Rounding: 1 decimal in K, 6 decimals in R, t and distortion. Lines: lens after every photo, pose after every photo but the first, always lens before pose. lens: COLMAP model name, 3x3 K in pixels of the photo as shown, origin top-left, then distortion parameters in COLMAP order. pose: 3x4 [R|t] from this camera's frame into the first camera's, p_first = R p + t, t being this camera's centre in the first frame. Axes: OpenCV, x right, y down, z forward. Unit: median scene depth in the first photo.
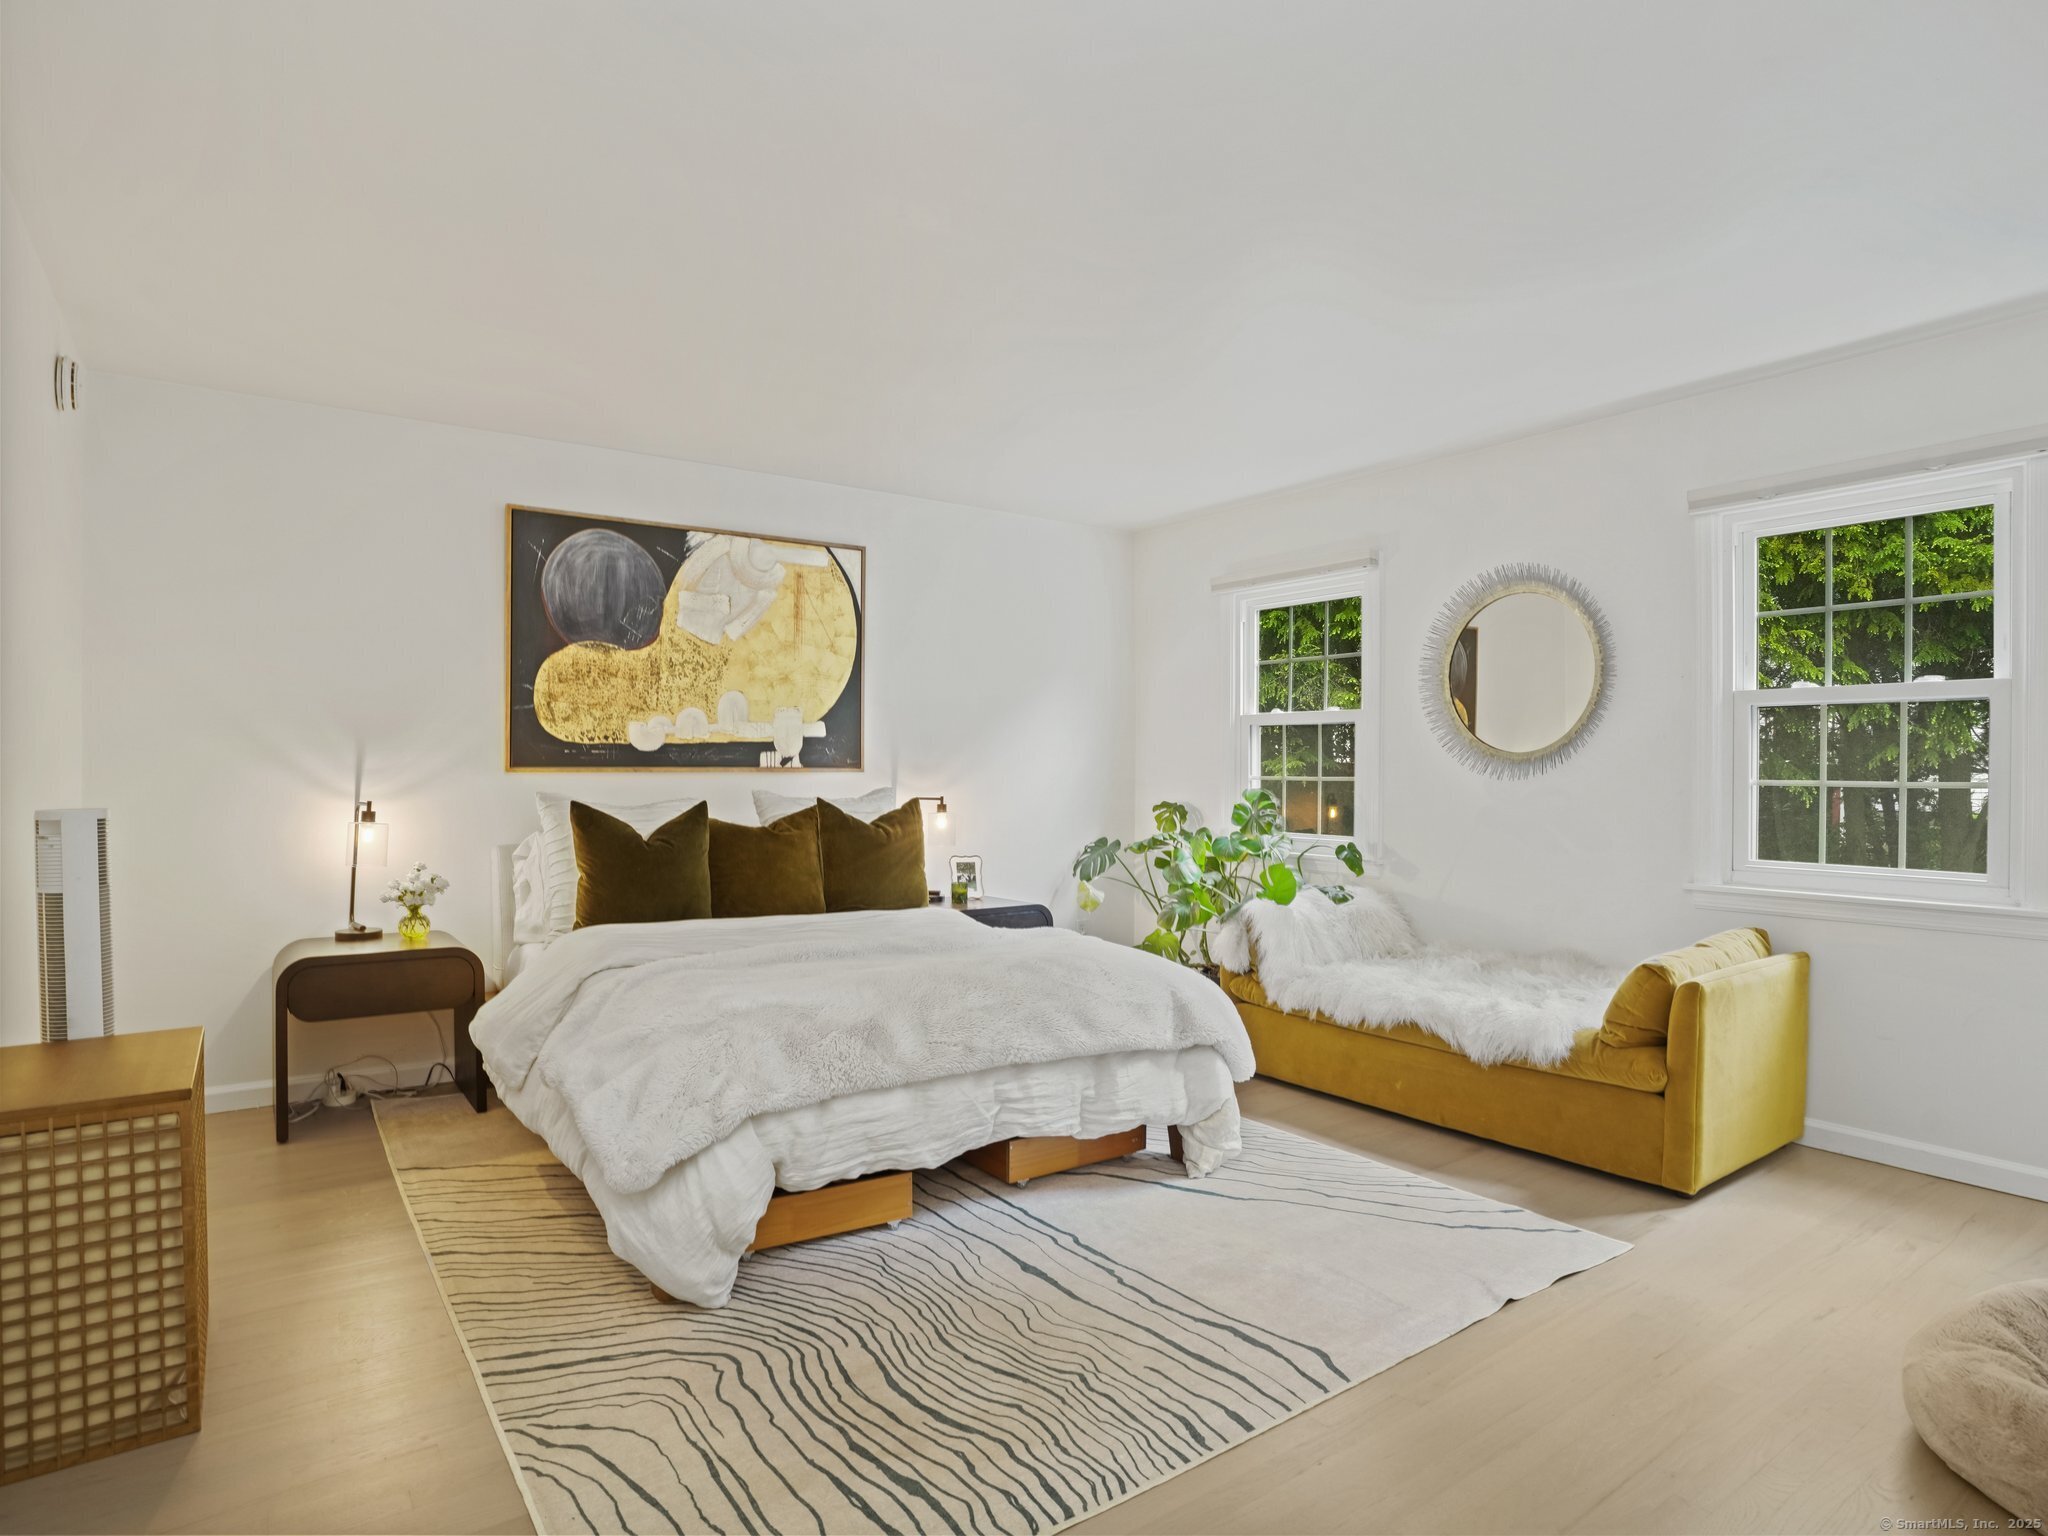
lens RADIAL K [[1126.2, 0, 1019.8], [0, 1126.2, 775.7], [0, 0, 1]] dist [-0.079883, 0.038872]
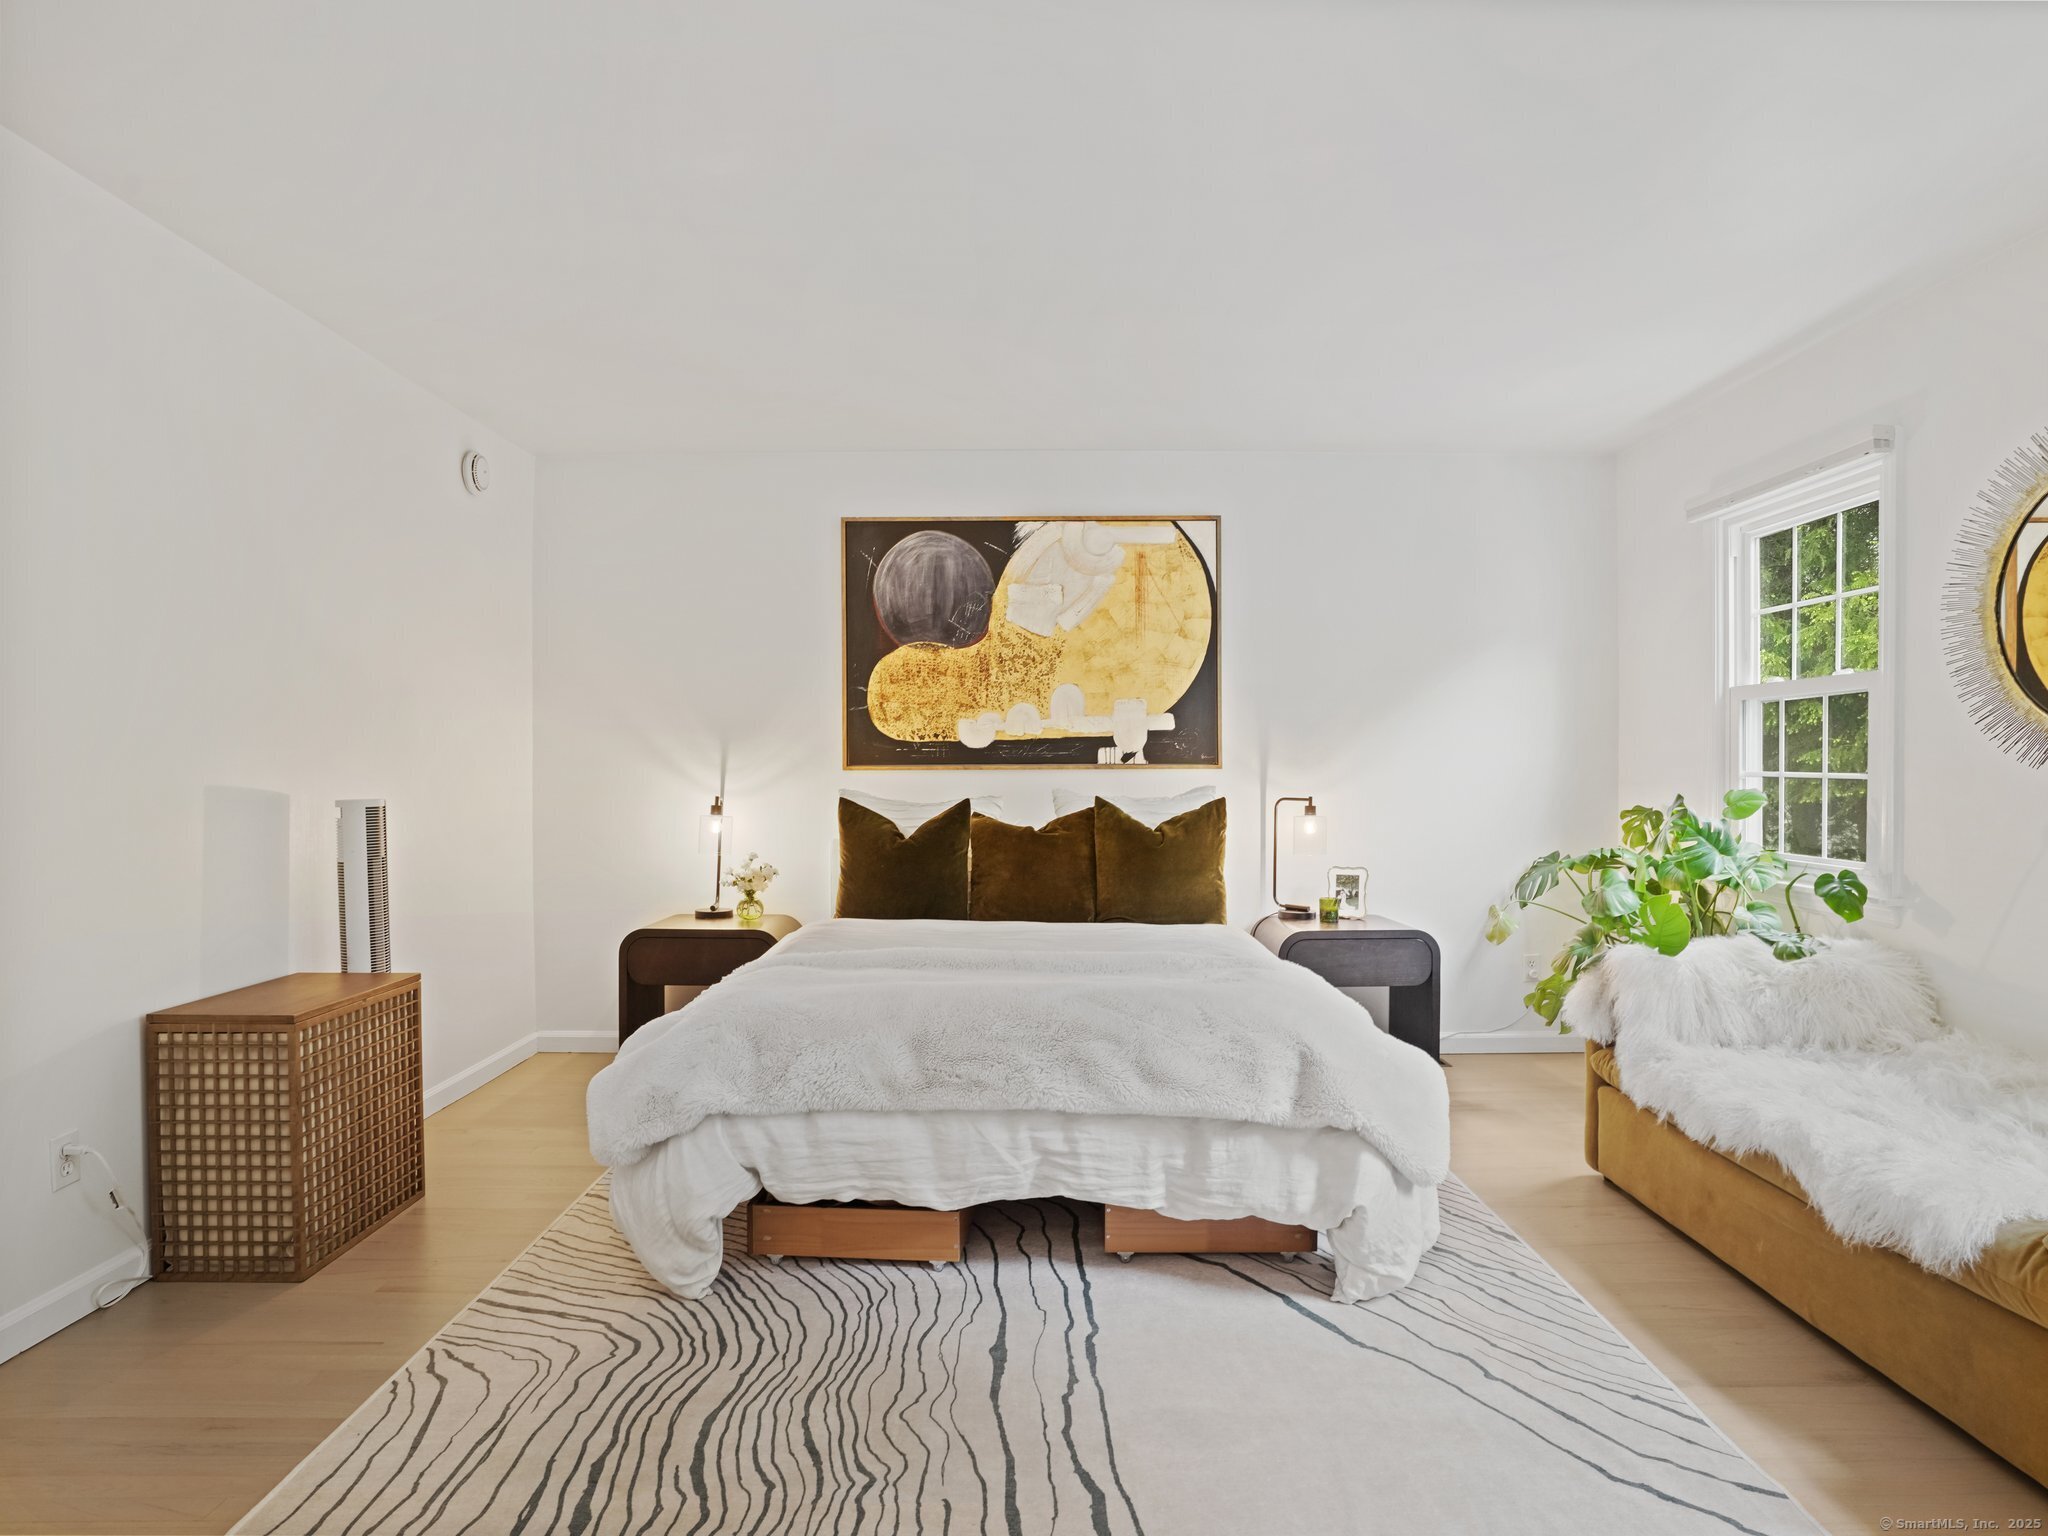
lens RADIAL K [[1188.2, 0, 1022.7], [0, 1188.2, 777.5], [0, 0, 1]] dist [-0.076531, 0.047159]
pose [[0.813239, -0.000246, -0.581930, 0.326366], [0.002231, 0.999994, 0.002695, 0.001170], [0.581925, -0.003490, 0.813235, 0.168442]]
